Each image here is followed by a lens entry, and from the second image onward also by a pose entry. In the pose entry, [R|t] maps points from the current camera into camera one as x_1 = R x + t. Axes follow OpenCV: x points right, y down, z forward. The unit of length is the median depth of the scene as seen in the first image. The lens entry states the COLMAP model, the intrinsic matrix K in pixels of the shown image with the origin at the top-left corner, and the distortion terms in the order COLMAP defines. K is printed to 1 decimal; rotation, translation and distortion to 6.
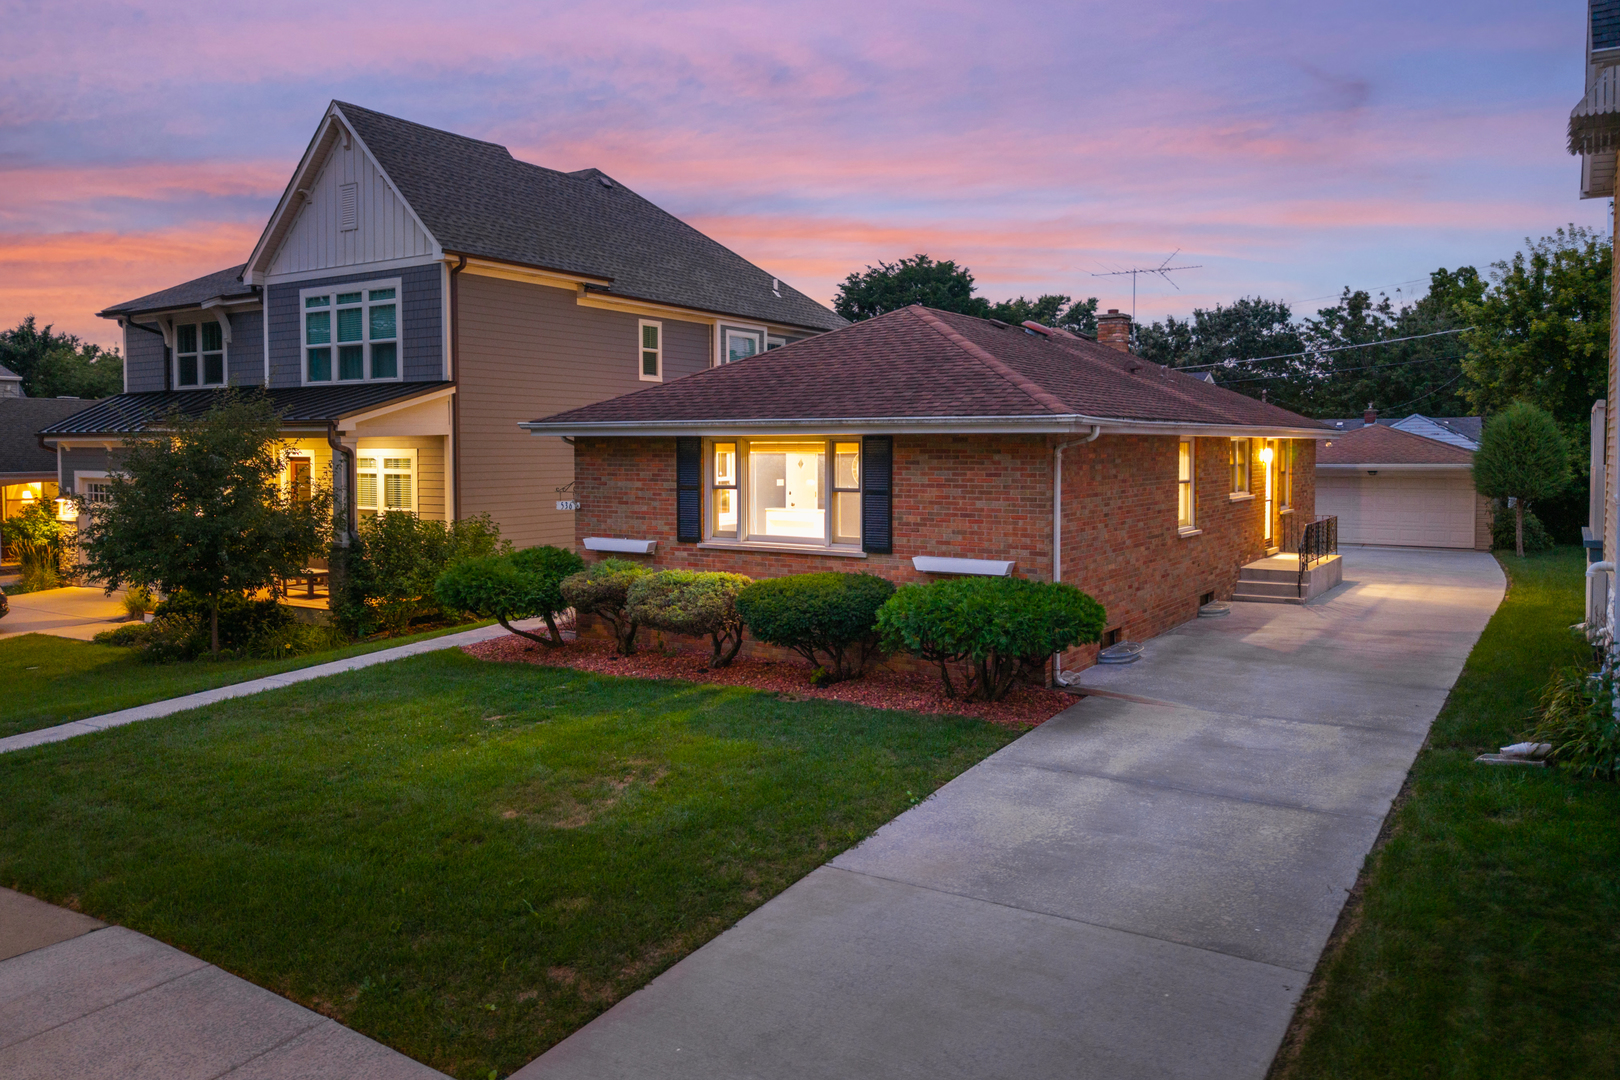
lens RADIAL K [[1165.2, 0, 807.5], [0, 1165.2, 525.8], [0, 0, 1]] dist [0.002166, 0.006859]
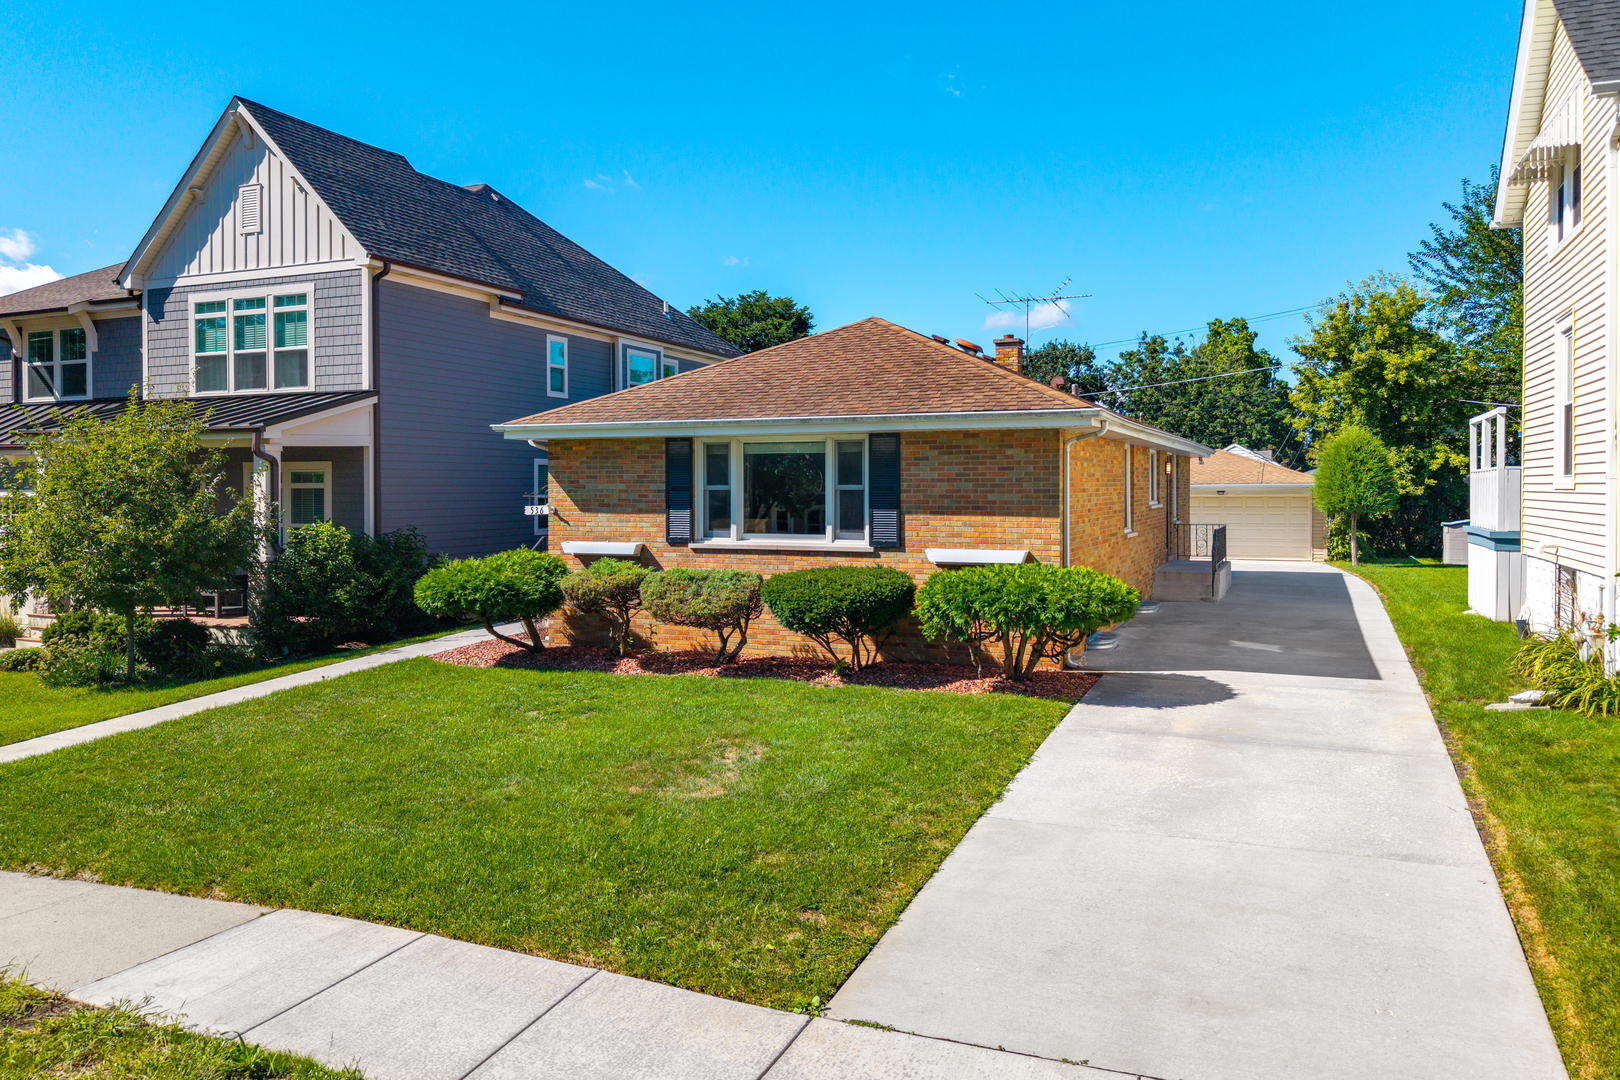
lens RADIAL K [[1165.2, 0, 783.0], [0, 1165.2, 527.4], [0, 0, 1]] dist [0.002166, 0.006859]
pose [[0.986873, -0.006191, 0.161379, -0.174470], [0.011983, 0.999317, -0.034942, 0.036551], [-0.161053, 0.036417, 0.986274, -0.001166]]
